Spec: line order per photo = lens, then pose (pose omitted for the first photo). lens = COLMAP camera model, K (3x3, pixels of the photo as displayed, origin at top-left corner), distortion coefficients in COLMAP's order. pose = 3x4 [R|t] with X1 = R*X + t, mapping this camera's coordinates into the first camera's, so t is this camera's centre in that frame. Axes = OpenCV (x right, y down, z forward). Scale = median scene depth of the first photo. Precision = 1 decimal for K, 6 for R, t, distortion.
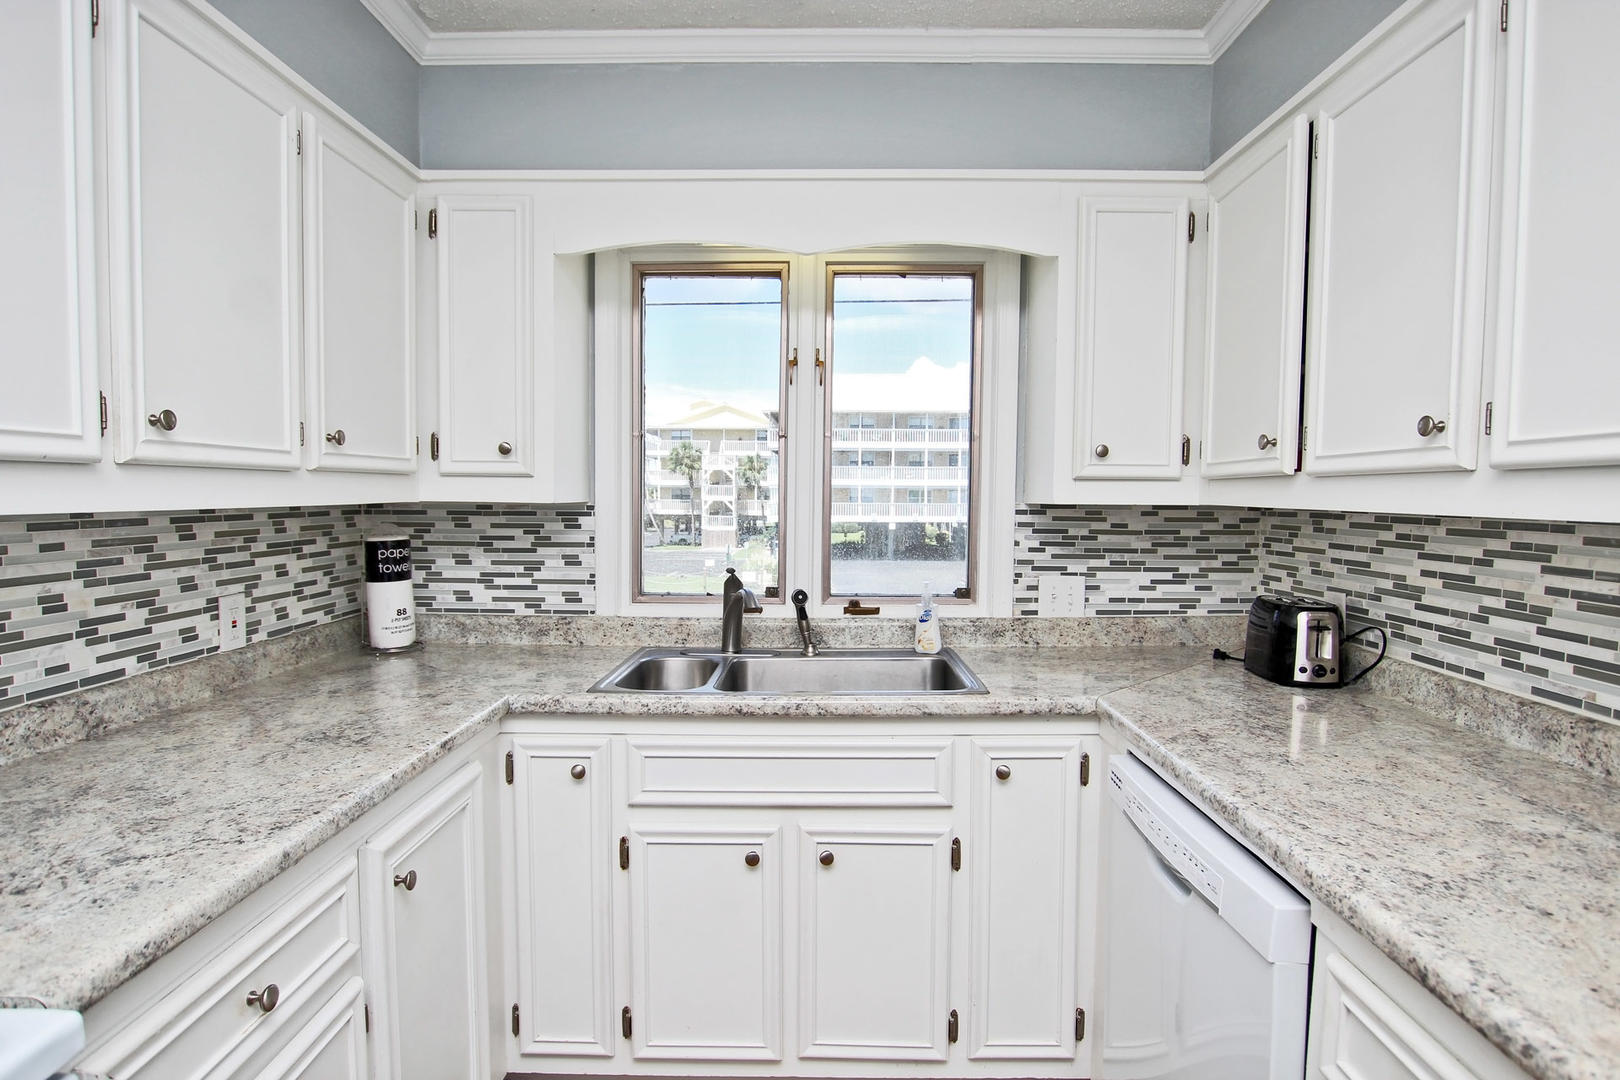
lens RADIAL K [[857.4, 0, 819.0], [0, 857.4, 536.0], [0, 0, 1]] dist [-0.024789, 0.004294]
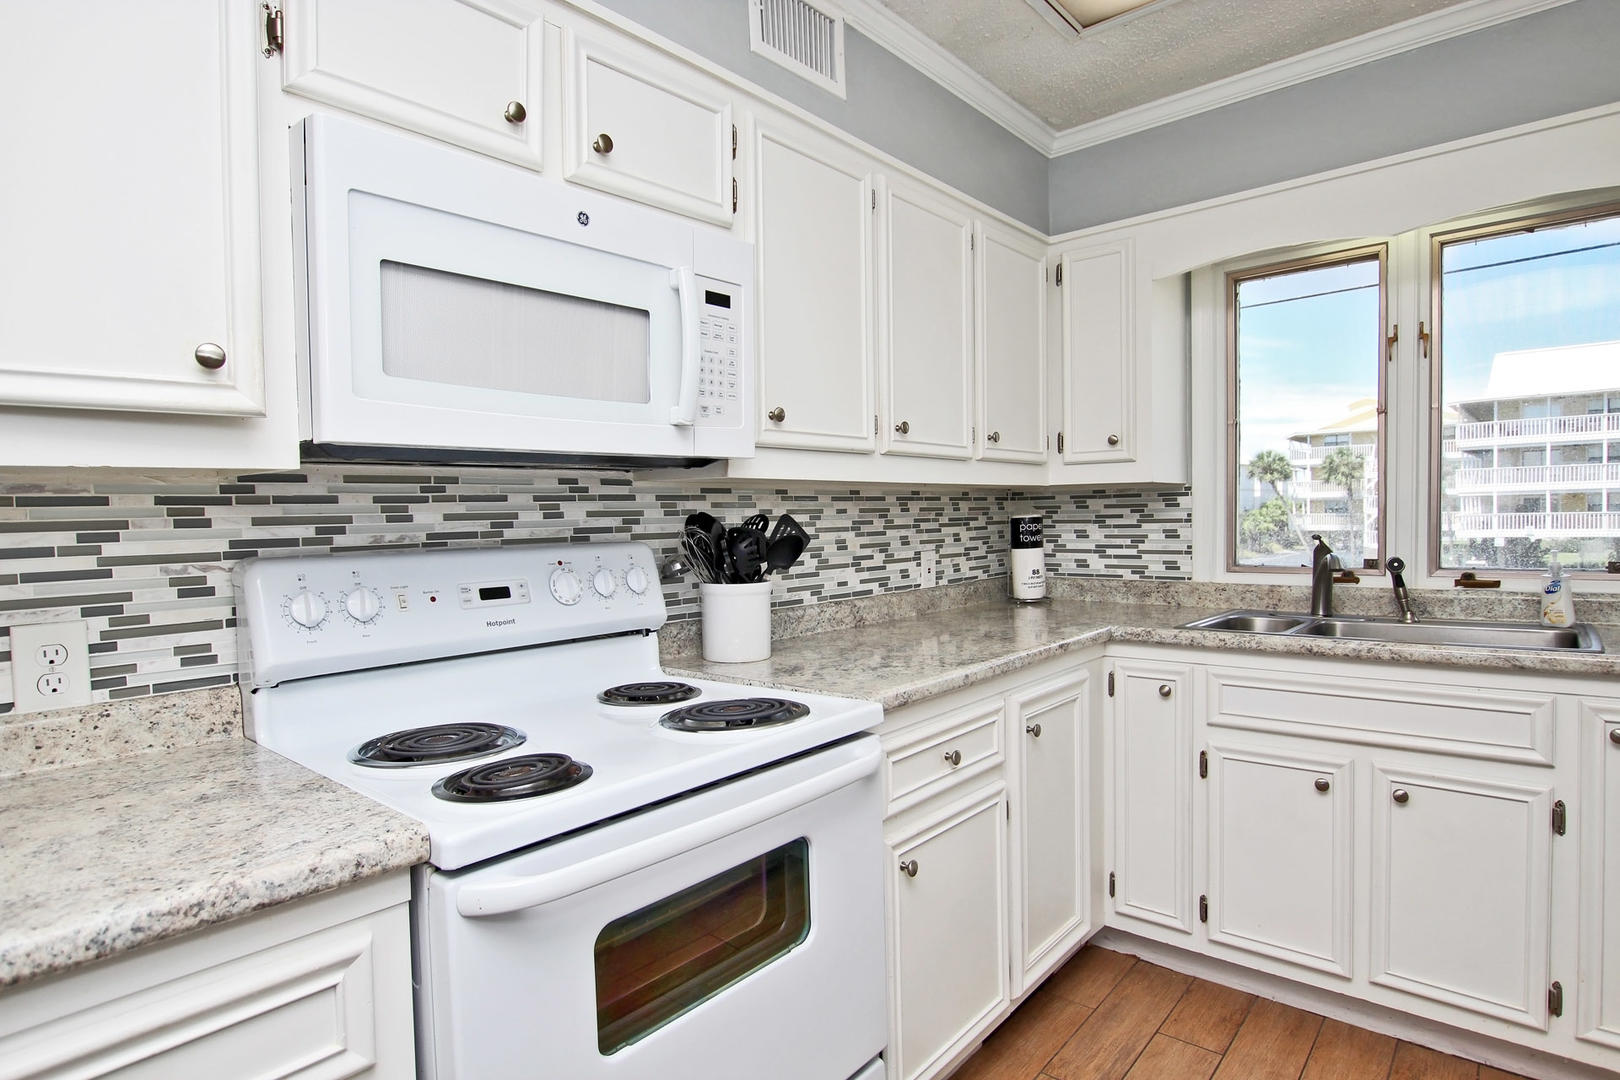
lens RADIAL K [[857.4, 0, 796.6], [0, 857.4, 539.2], [0, 0, 1]] dist [-0.024789, 0.004294]
pose [[0.743822, 0.001069, -0.668377, 0.142052], [-0.014892, 0.999777, -0.014973, 0.076598], [0.668212, 0.021090, 0.743672, -0.275529]]
